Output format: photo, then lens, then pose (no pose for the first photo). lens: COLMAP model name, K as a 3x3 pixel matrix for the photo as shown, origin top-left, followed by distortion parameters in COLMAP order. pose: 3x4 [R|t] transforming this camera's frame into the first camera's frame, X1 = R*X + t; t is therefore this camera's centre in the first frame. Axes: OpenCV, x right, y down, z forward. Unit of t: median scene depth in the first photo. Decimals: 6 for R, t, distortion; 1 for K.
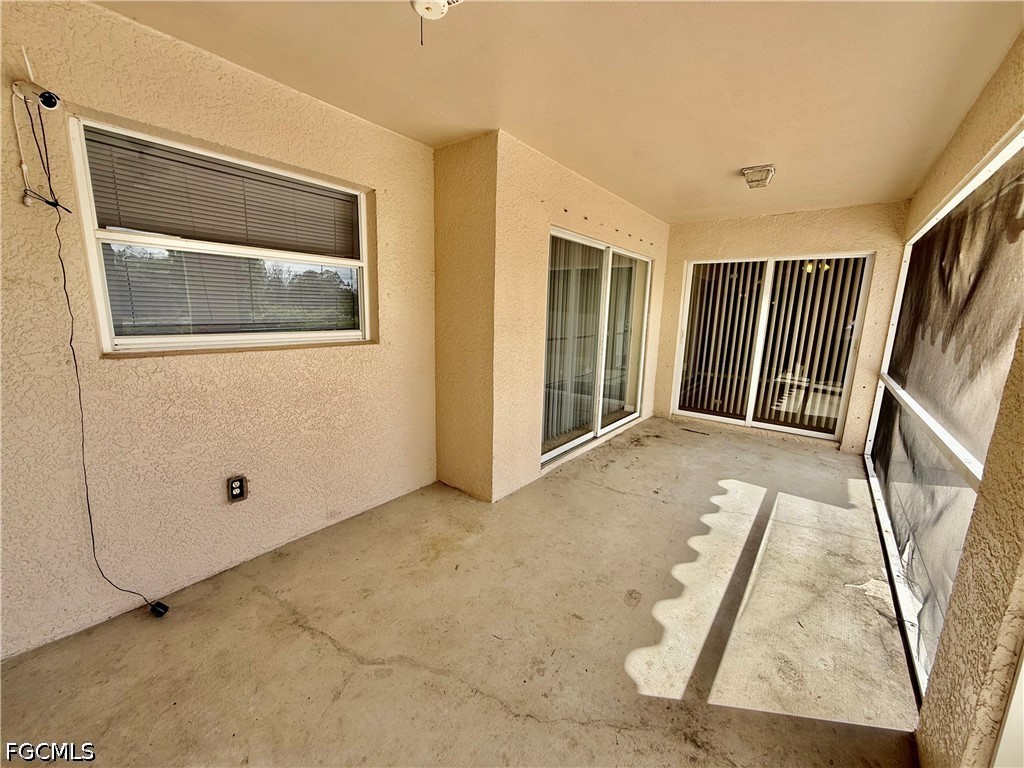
lens RADIAL K [[409.1, 0, 509.3], [0, 409.1, 384.8], [0, 0, 1]] dist [-0.001633, 0.000090]
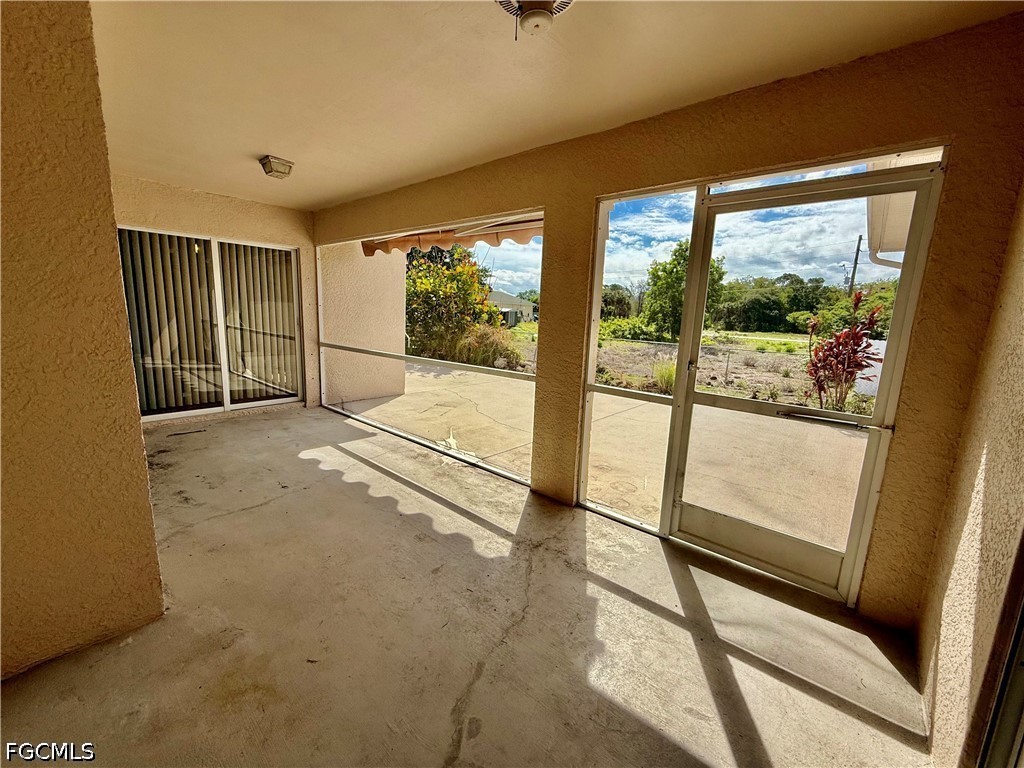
lens RADIAL K [[409.1, 0, 509.4], [0, 409.1, 385.8], [0, 0, 1]] dist [-0.001633, 0.000090]
pose [[0.046712, -0.200621, 0.978555, -0.436388], [0.143327, 0.970834, 0.192196, -0.063997], [-0.988572, 0.131276, 0.074104, 0.335052]]
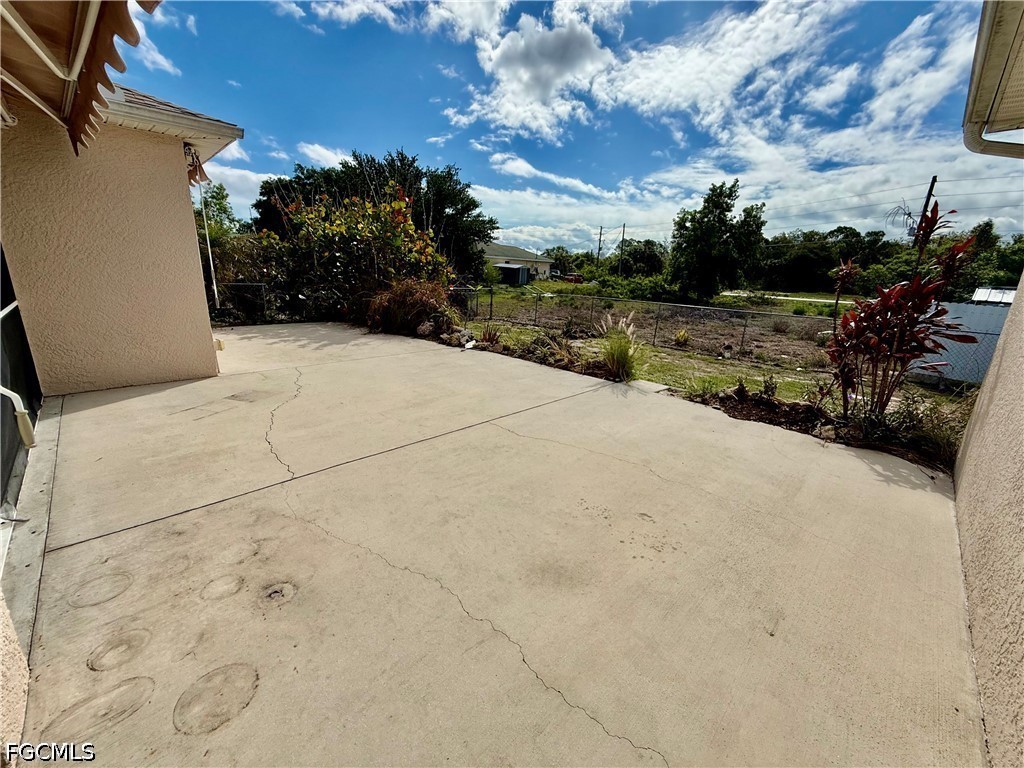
lens RADIAL K [[409.1, 0, 513.6], [0, 409.1, 375.9], [0, 0, 1]] dist [-0.001633, 0.000090]
pose [[0.116451, -0.270745, 0.955582, 0.179522], [0.143178, 0.956654, 0.253600, 0.057556], [-0.982822, 0.107286, 0.150168, -0.124911]]
